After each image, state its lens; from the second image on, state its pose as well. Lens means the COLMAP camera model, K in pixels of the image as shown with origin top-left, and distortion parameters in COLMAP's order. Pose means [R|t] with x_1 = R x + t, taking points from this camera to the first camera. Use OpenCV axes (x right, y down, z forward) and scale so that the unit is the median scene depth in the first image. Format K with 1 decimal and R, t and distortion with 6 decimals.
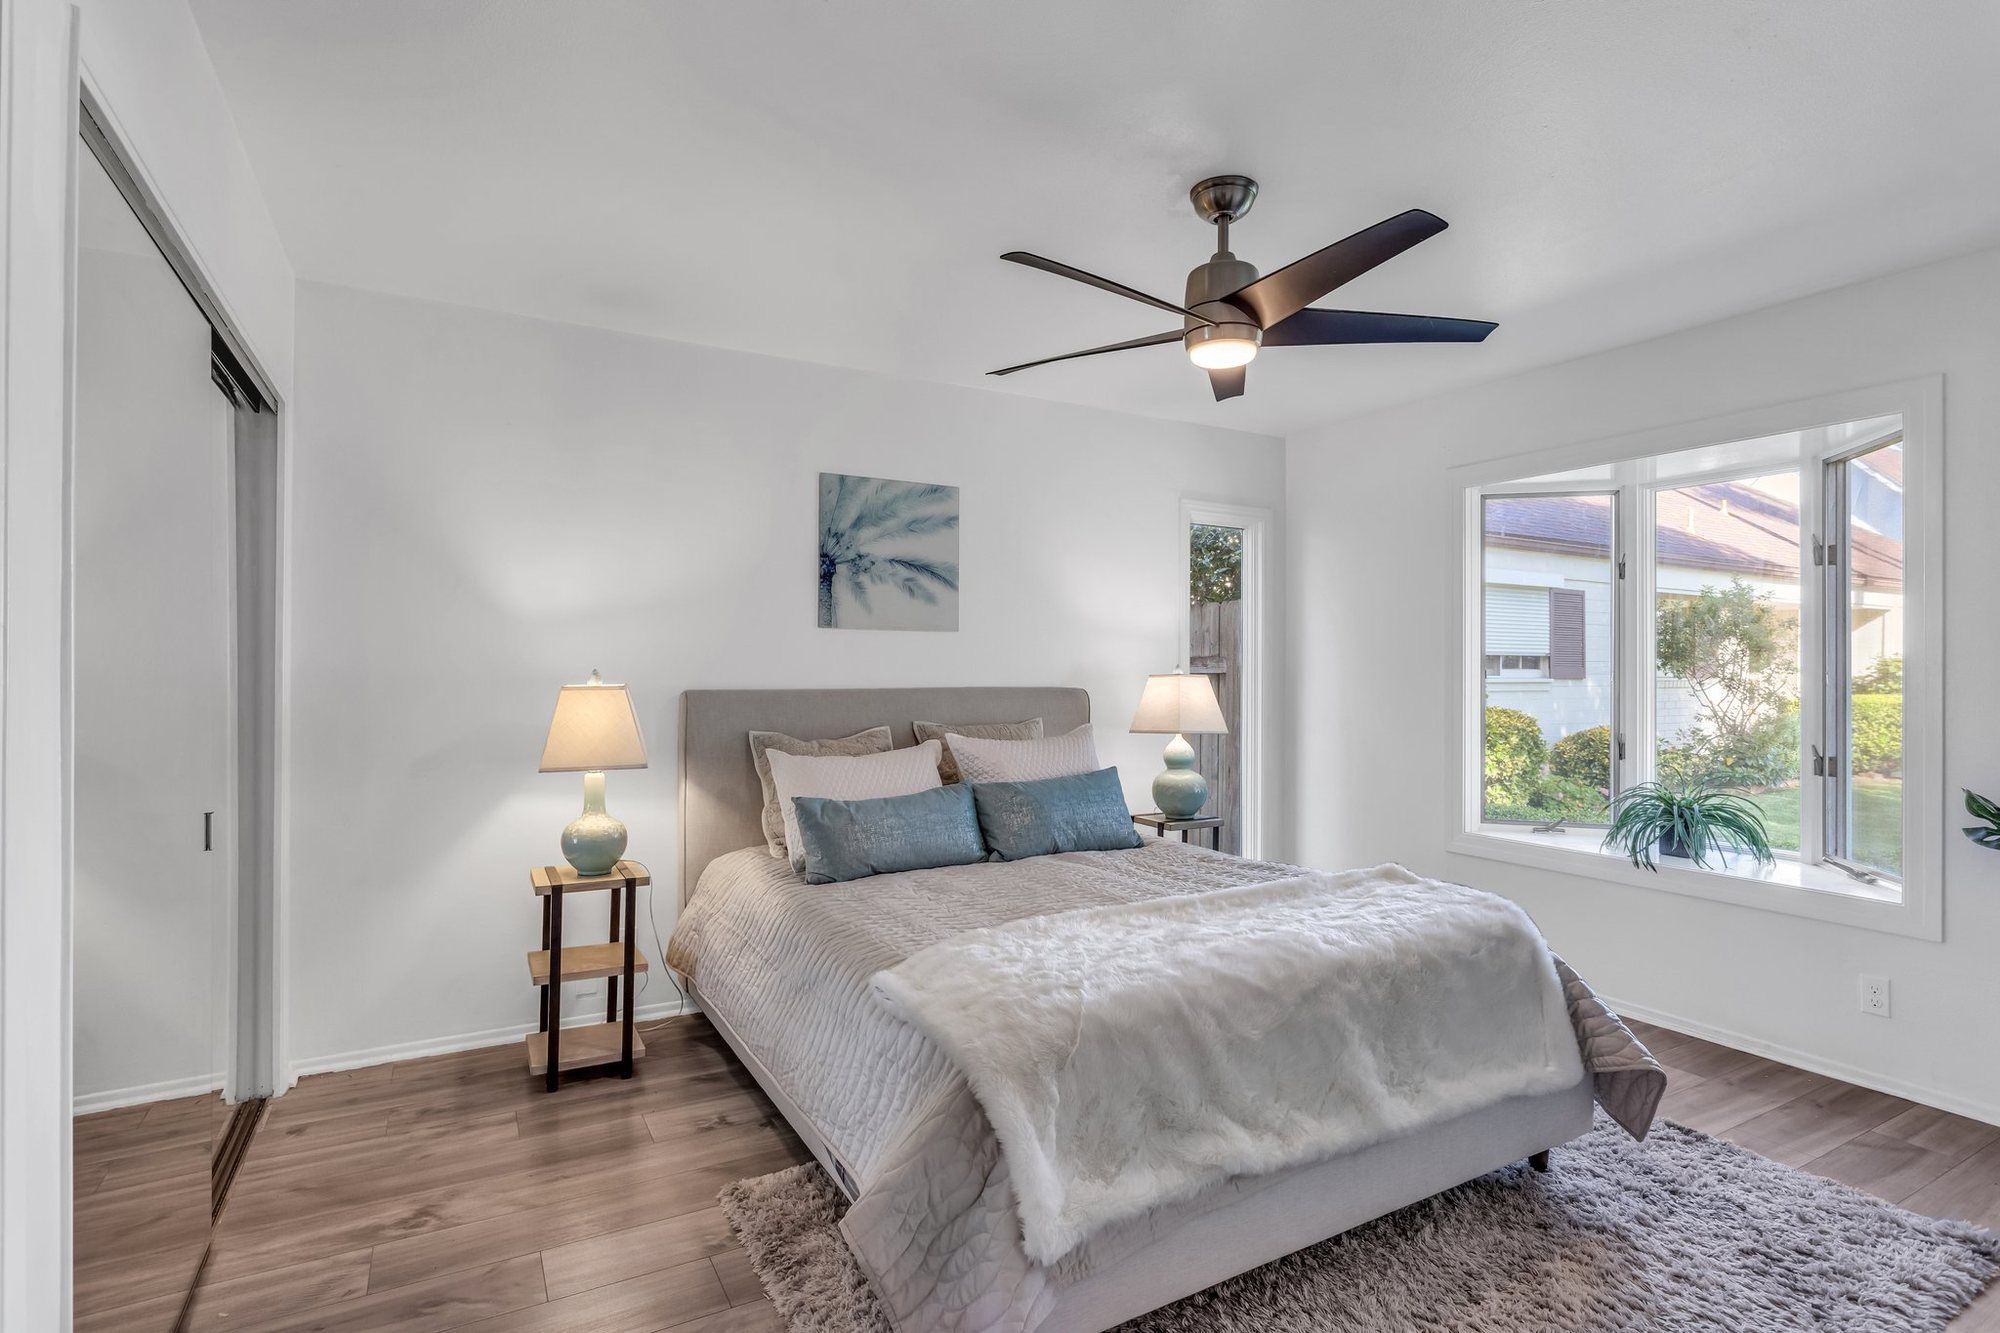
lens RADIAL K [[993.4, 0, 1001.3], [0, 993.4, 664.7], [0, 0, 1]] dist [-0.002052, -0.000072]
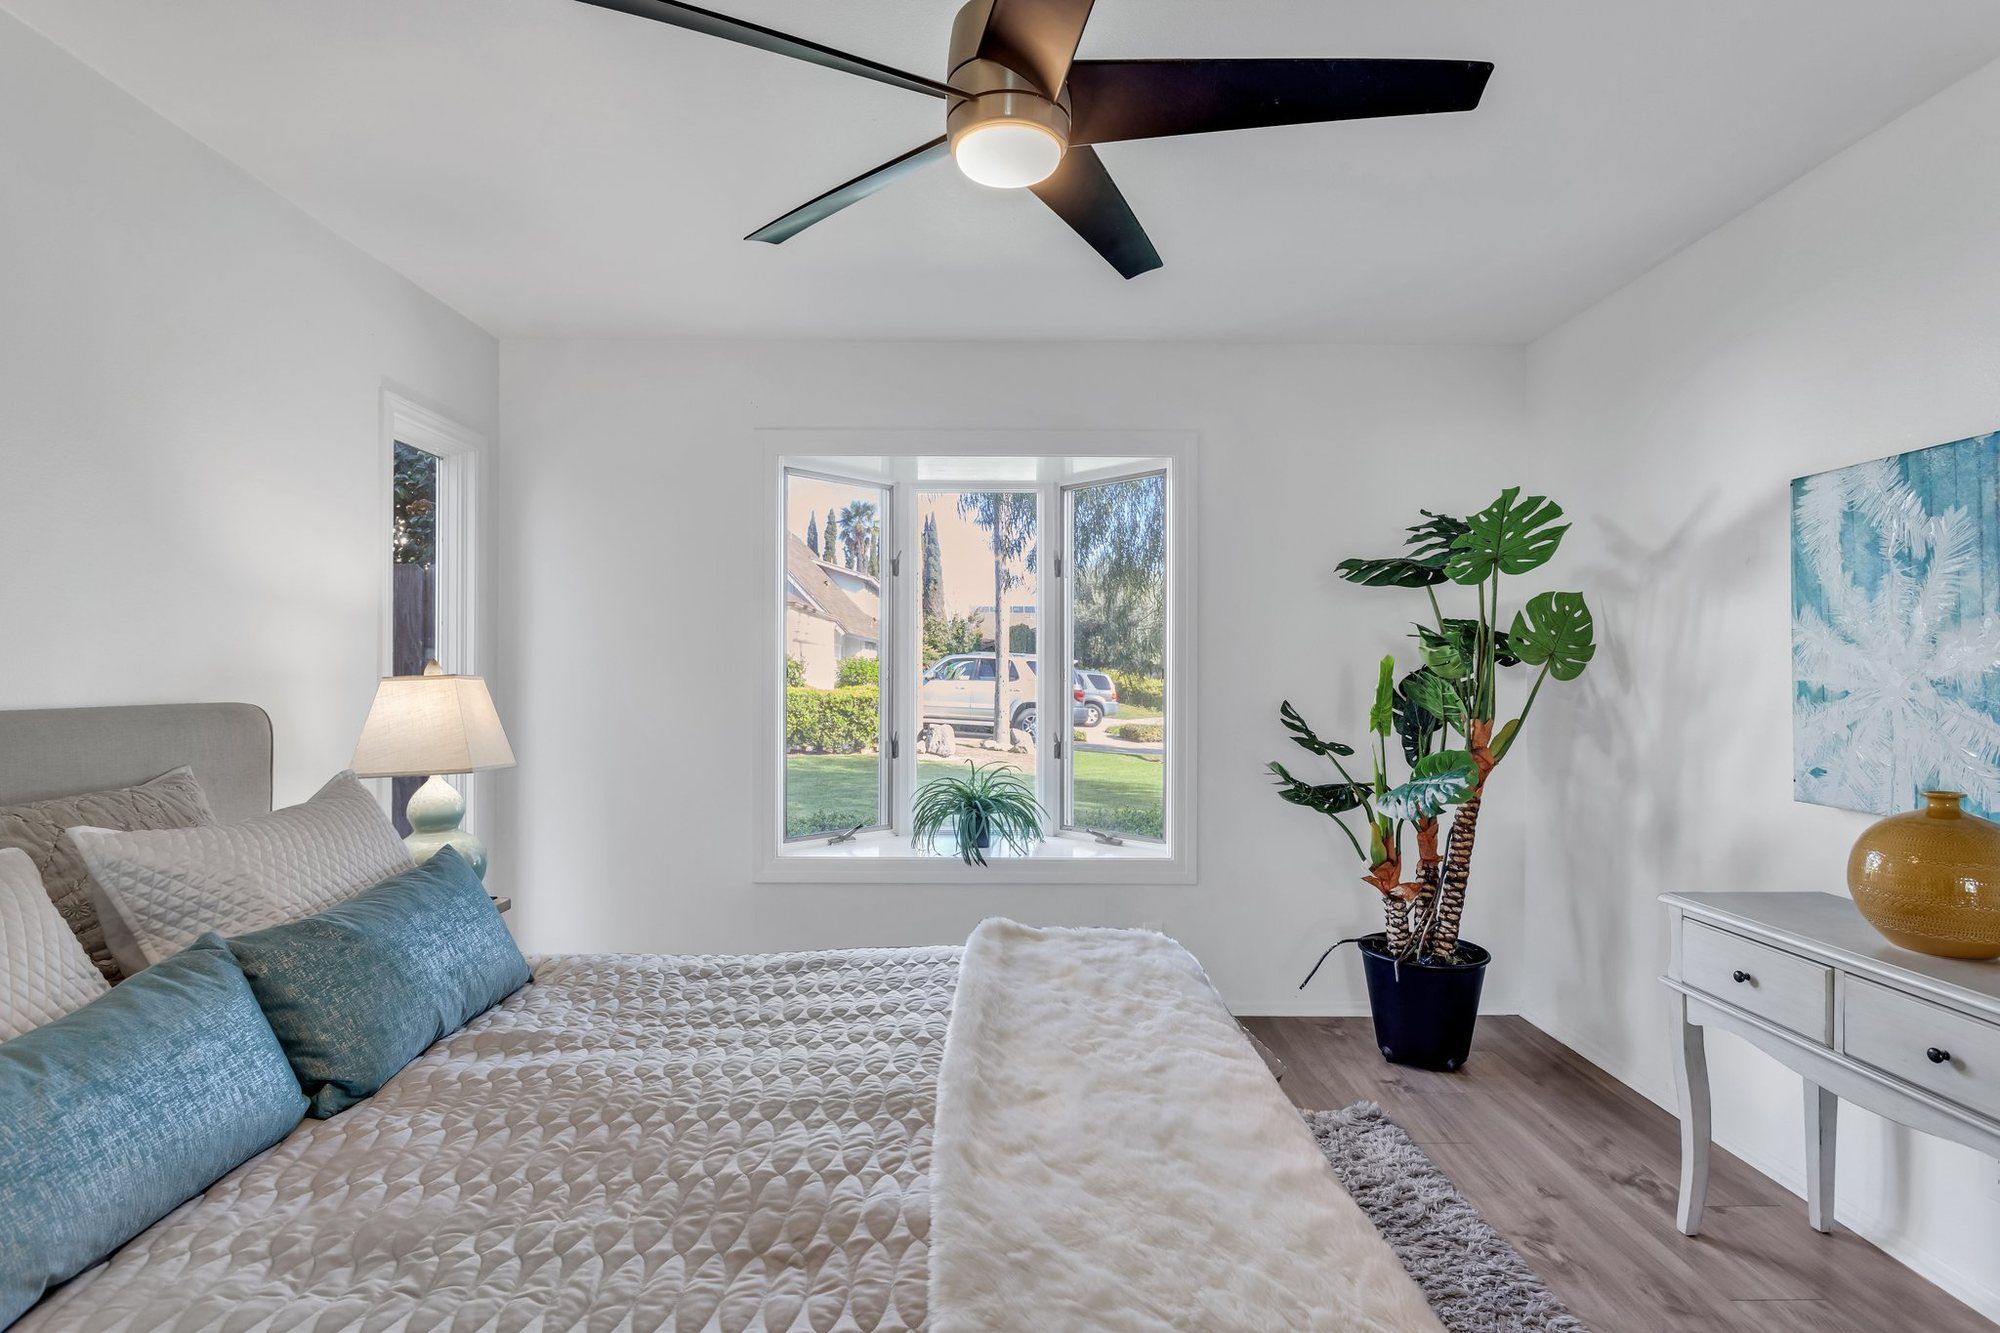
lens RADIAL K [[993.4, 0, 997.6], [0, 993.4, 668.7], [0, 0, 1]] dist [-0.002052, -0.000072]
pose [[0.491156, -0.002471, 0.871068, -0.221734], [-0.002516, 0.999988, 0.004256, 0.002374], [-0.871068, -0.004282, 0.491144, 0.490821]]
